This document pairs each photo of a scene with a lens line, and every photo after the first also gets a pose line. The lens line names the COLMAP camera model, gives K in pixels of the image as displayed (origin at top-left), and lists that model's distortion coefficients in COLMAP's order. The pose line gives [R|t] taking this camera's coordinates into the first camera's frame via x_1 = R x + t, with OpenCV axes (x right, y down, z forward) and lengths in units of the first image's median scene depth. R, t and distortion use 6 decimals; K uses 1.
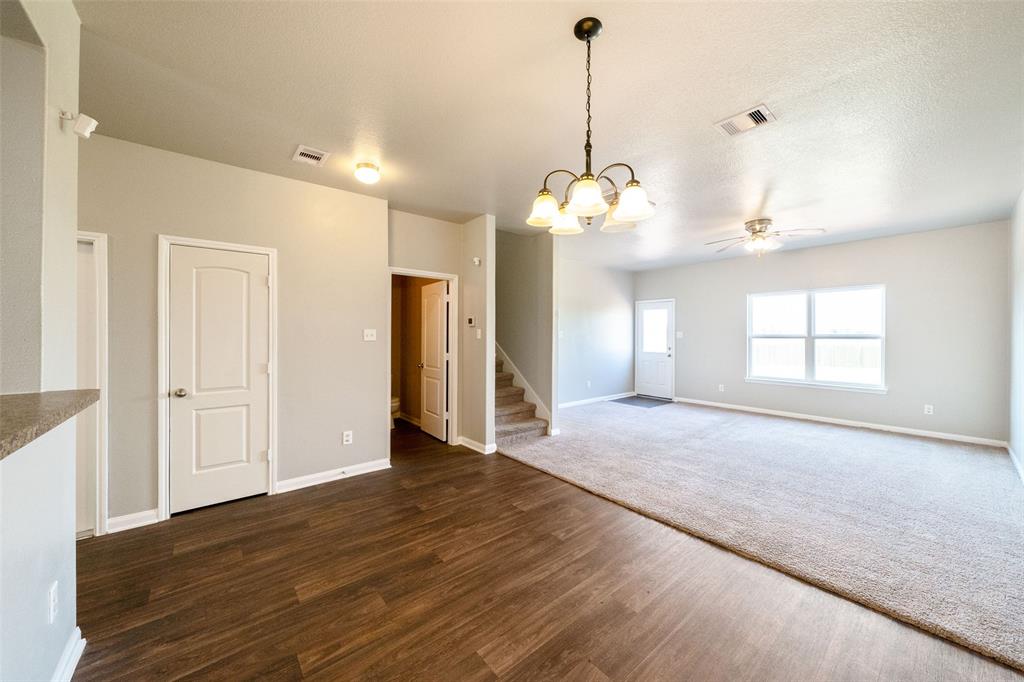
lens RADIAL K [[370.2, 0, 527.8], [0, 370.2, 336.4], [0, 0, 1]] dist [-0.000547, 0.000095]
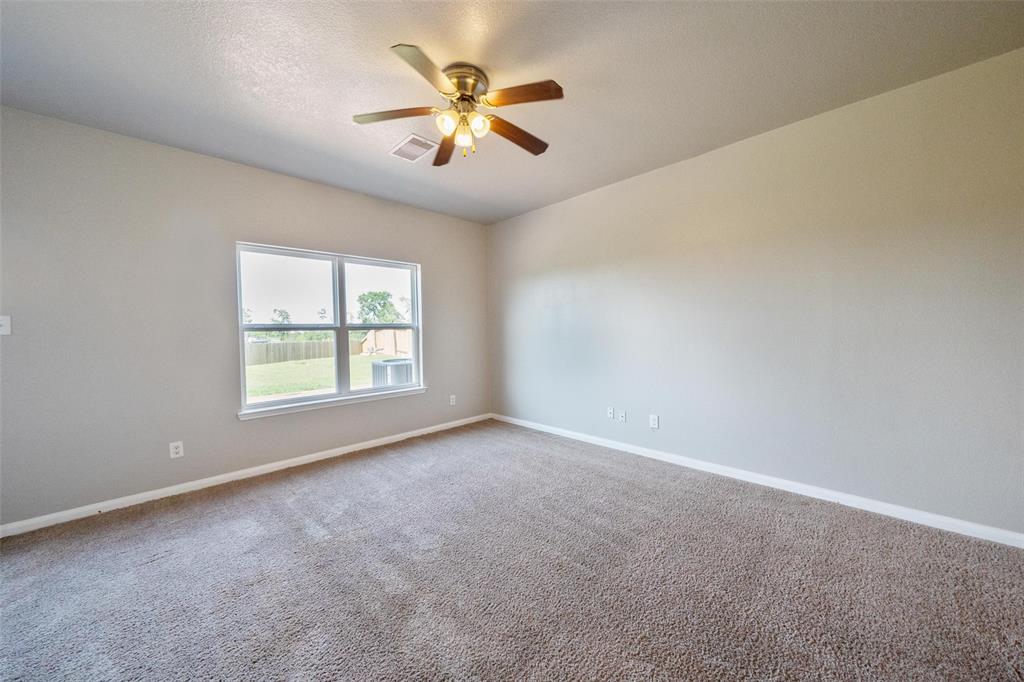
lens RADIAL K [[360.7, 0, 505.7], [0, 360.7, 339.4], [0, 0, 1]] dist [-0.000375, -0.000001]
pose [[-0.062167, -0.028243, 0.997666, 0.126082], [0.020262, 0.999358, 0.029554, 0.011709], [-0.997860, 0.022052, -0.061555, 0.911917]]
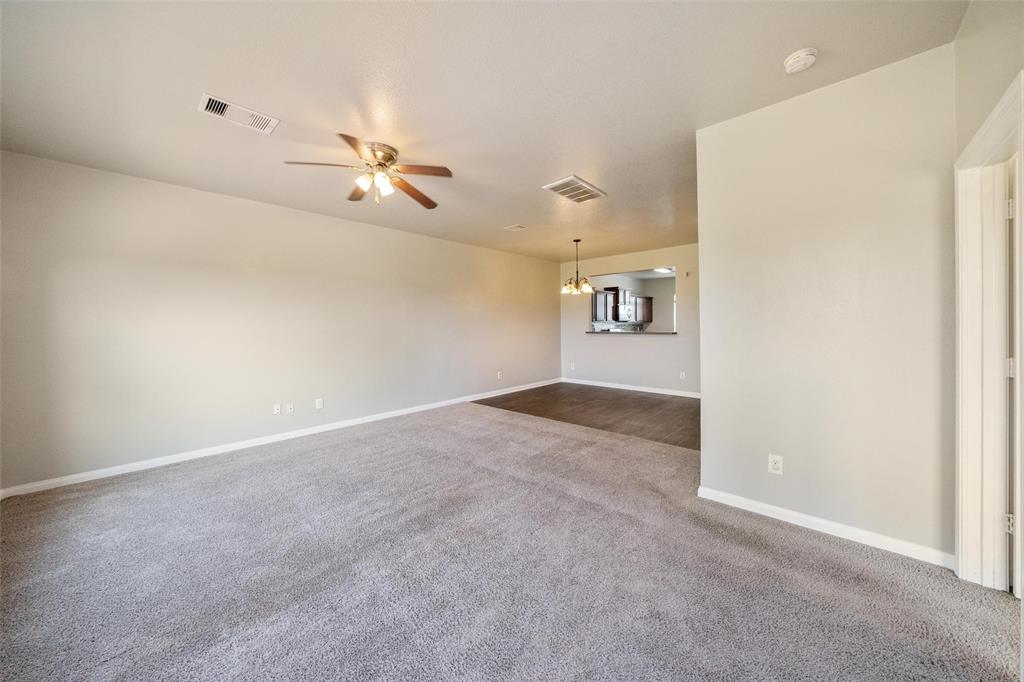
lens RADIAL K [[360.7, 0, 505.7], [0, 360.7, 339.4], [0, 0, 1]] dist [-0.000375, -0.000001]
pose [[-0.994594, 0.013350, -0.102978, 0.434717], [0.008861, 0.998995, 0.043928, -0.000508], [0.103461, 0.042778, -0.993713, 1.547639]]
